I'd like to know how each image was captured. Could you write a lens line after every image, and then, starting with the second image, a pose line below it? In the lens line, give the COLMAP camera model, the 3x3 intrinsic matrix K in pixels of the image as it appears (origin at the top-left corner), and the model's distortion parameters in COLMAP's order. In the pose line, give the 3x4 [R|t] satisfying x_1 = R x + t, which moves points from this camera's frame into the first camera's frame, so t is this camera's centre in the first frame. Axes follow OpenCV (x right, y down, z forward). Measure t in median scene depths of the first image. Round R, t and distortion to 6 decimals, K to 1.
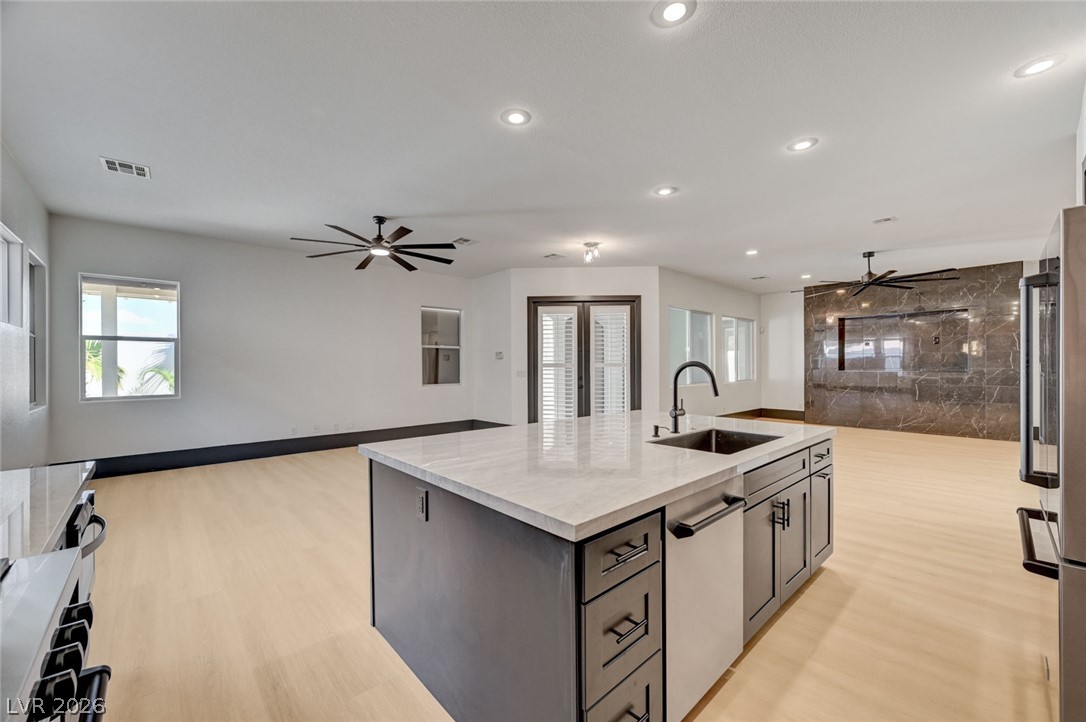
lens RADIAL K [[433.7, 0, 542.8], [0, 433.7, 365.8], [0, 0, 1]] dist [0.000068, -0.000058]
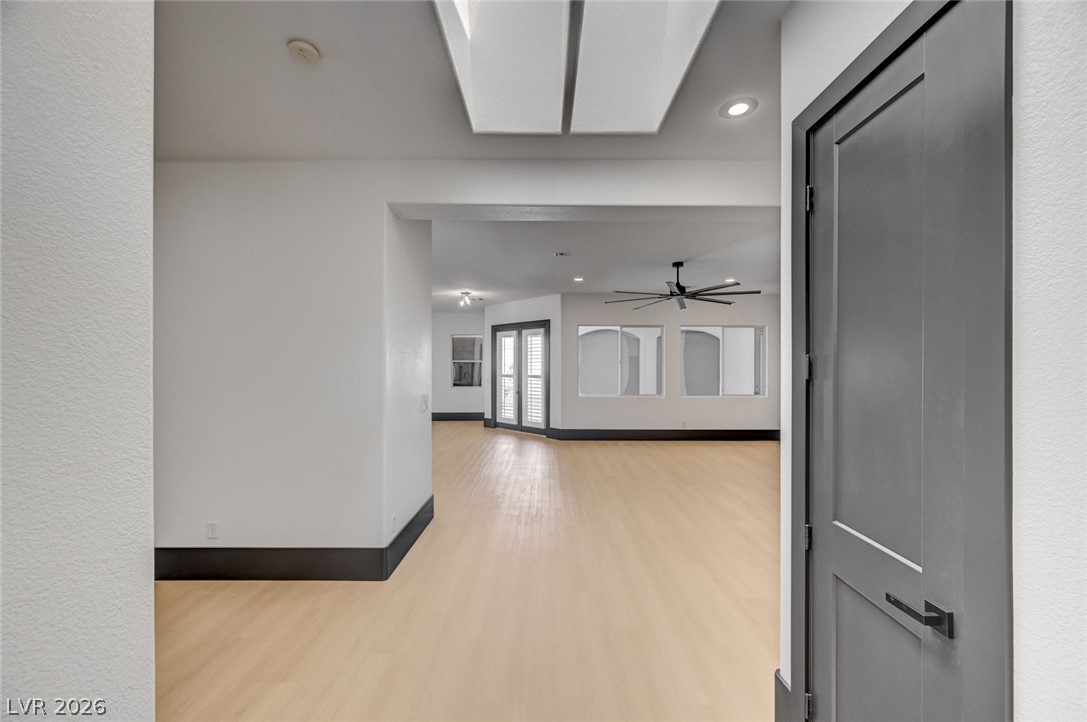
lens RADIAL K [[434.1, 0, 540.7], [0, 434.1, 367.1], [0, 0, 1]] dist [0.000068, -0.000058]
pose [[0.729548, 0.006993, -0.683893, 1.031329], [-0.003495, 0.999973, 0.006497, -0.037416], [0.683920, -0.002349, 0.729553, 0.105138]]
